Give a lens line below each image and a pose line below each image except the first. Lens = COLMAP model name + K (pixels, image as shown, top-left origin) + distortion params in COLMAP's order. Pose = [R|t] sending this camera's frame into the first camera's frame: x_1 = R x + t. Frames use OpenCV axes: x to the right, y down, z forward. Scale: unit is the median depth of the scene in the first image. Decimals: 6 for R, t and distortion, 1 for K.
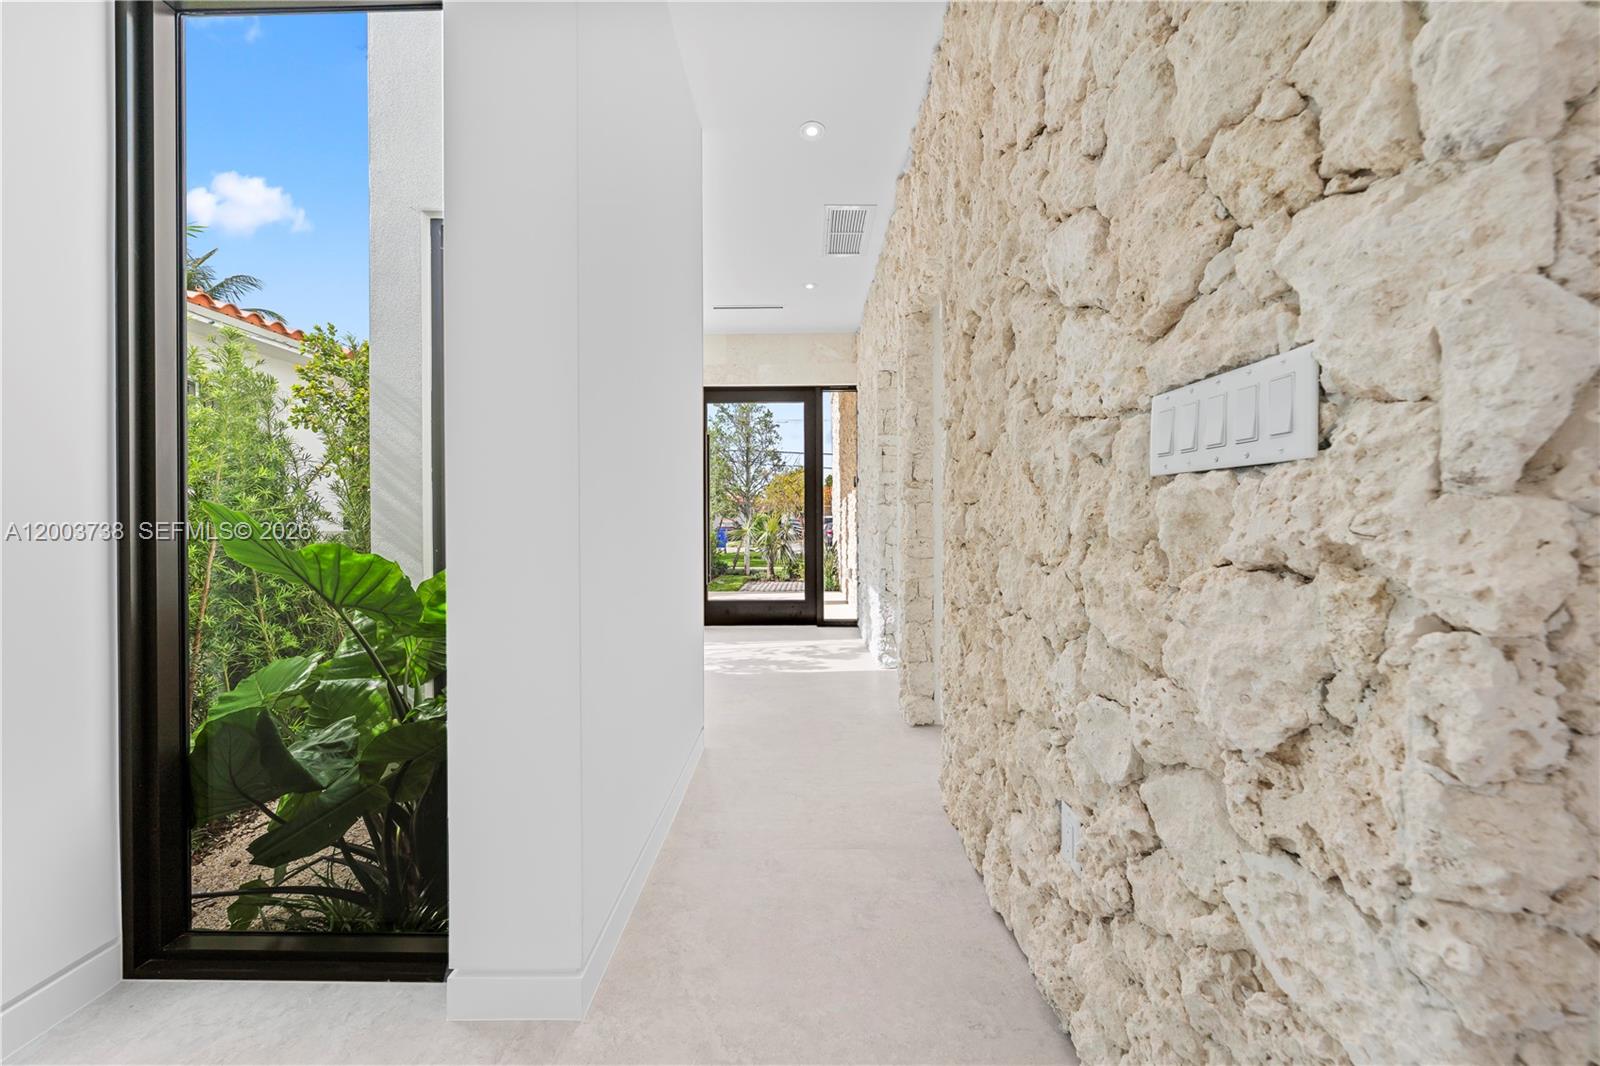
lens RADIAL K [[542.3, 0, 804.9], [0, 542.3, 527.2], [0, 0, 1]] dist [-0.005980, 0.000822]
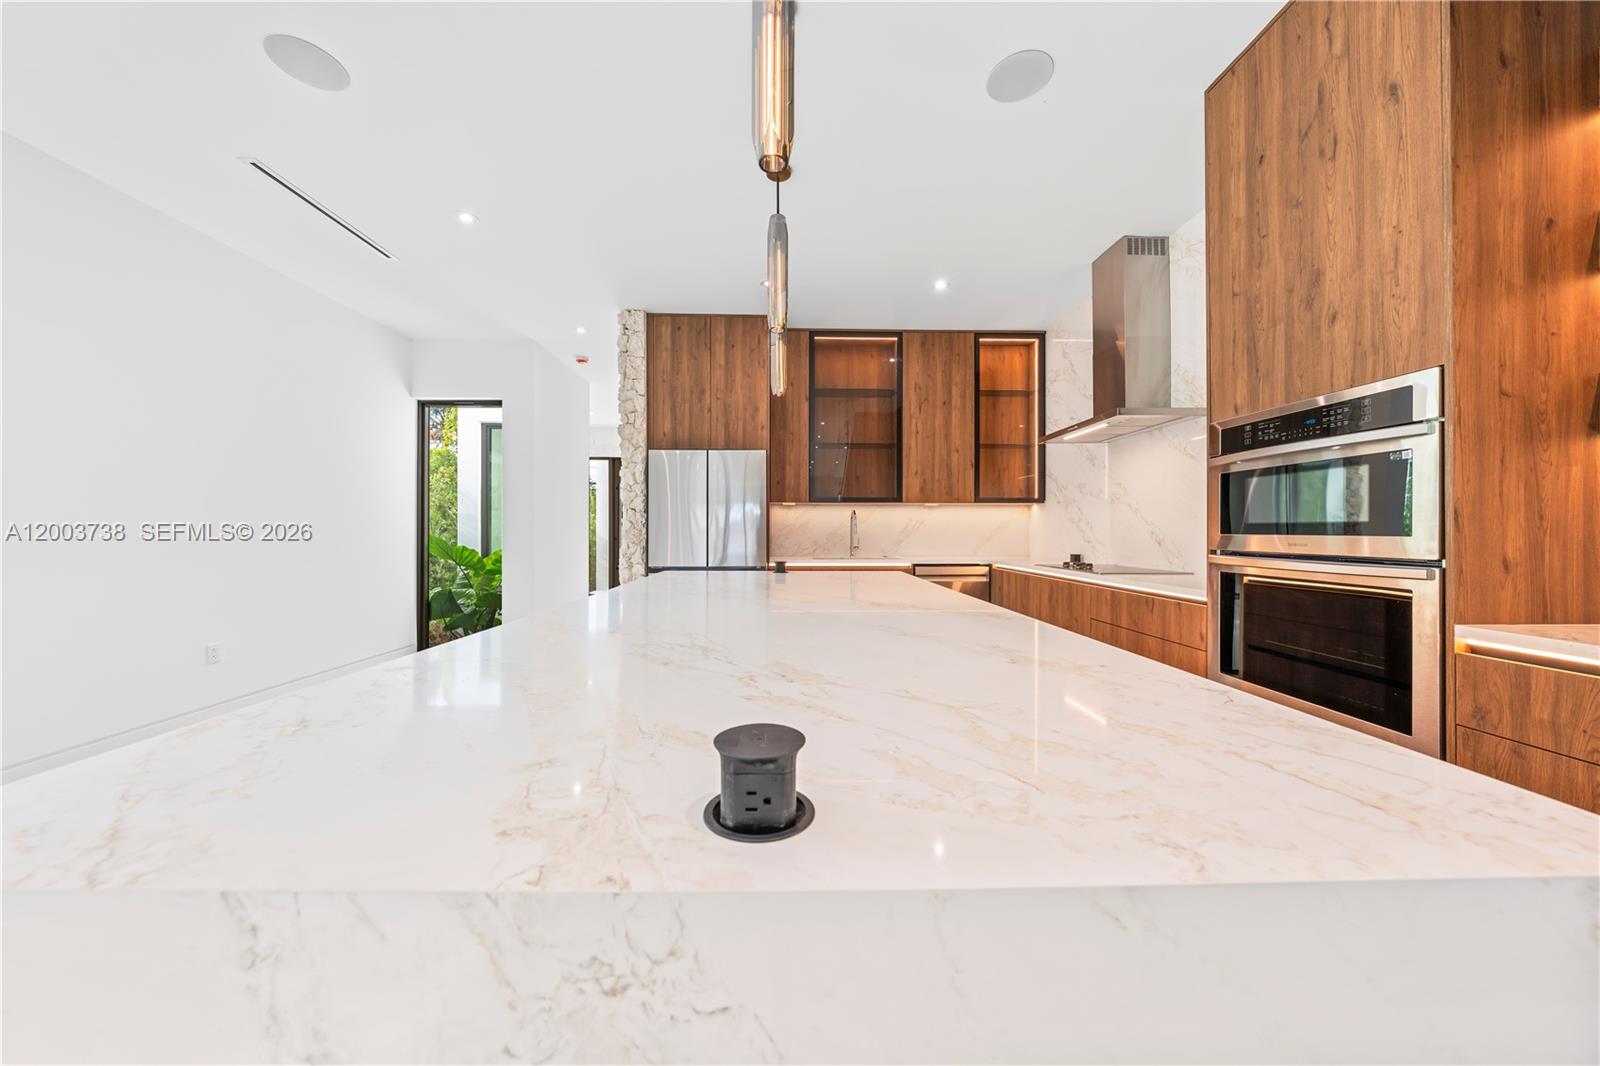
lens RADIAL K [[542.3, 0, 797.1], [0, 542.3, 529.6], [0, 0, 1]] dist [-0.005980, 0.000822]
pose [[0.999624, 0.007918, 0.026241, 0.344469], [-0.007559, 0.999877, -0.013718, -0.013716], [-0.026347, 0.013515, 0.999562, -0.736393]]
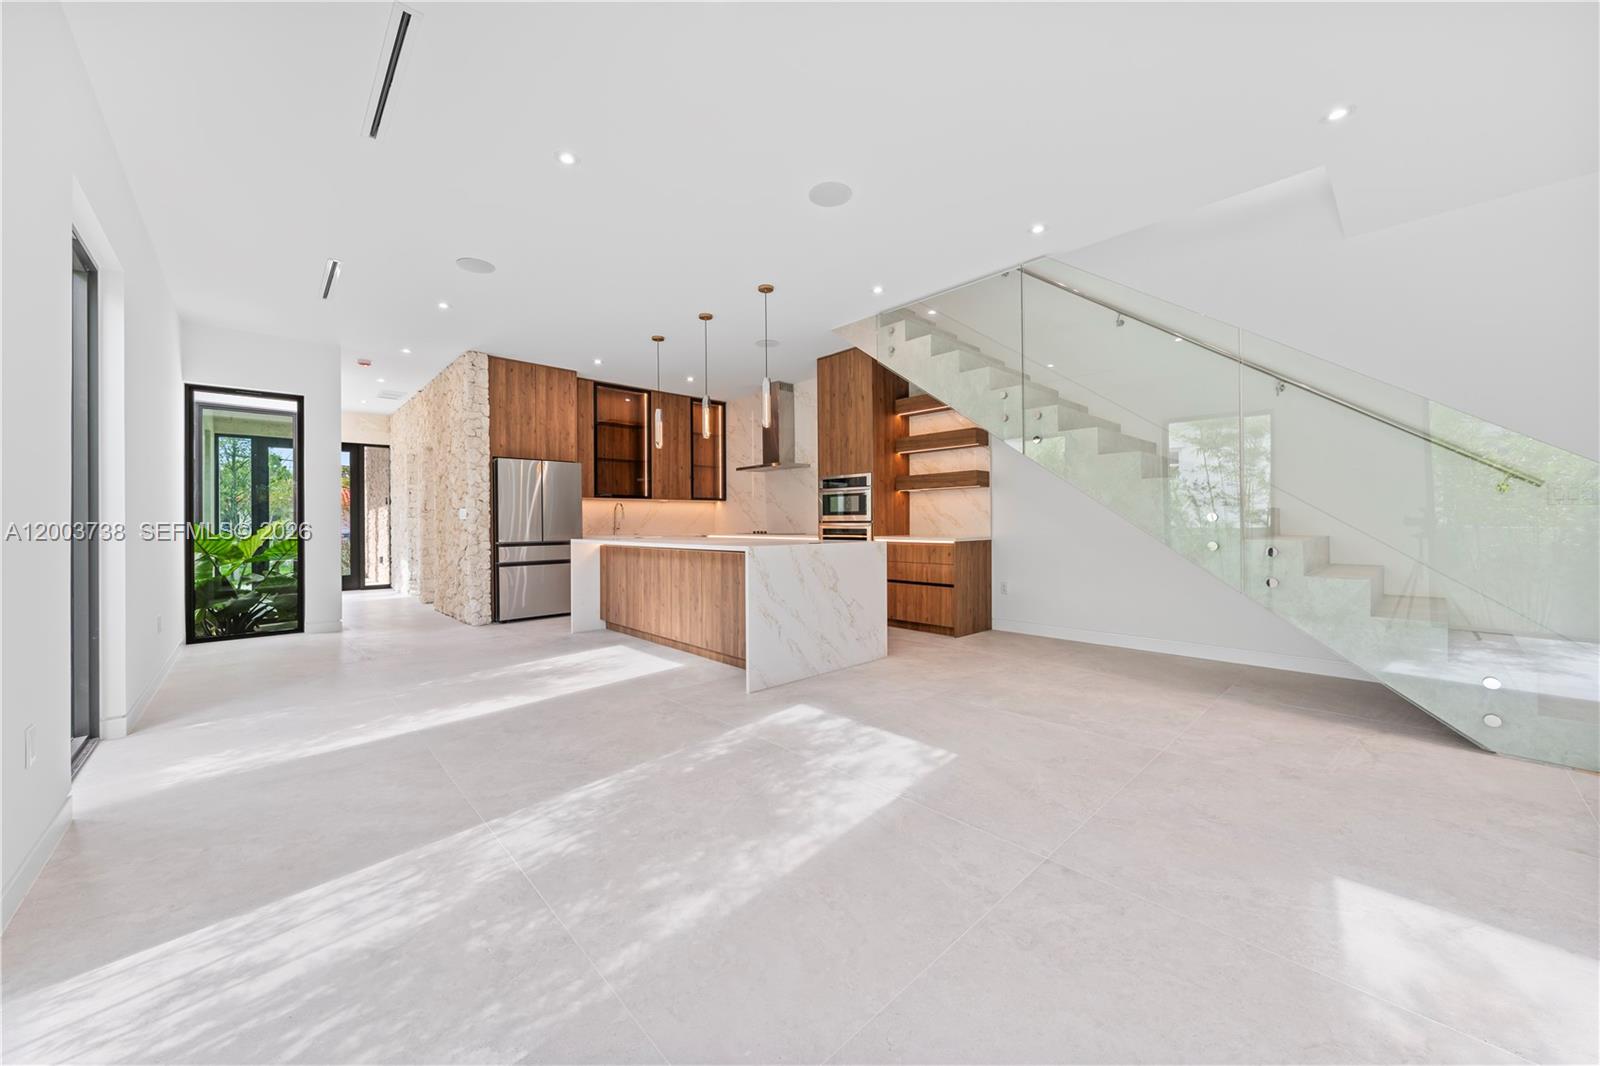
lens RADIAL K [[573.2, 0, 795.9], [0, 573.2, 522.3], [0, 0, 1]] dist [-0.002631, -0.000022]
pose [[0.730102, 0.000906, 0.683338, -0.203088], [0.009073, 0.999898, -0.011020, 0.008734], [-0.683278, 0.014246, 0.730019, -1.194697]]
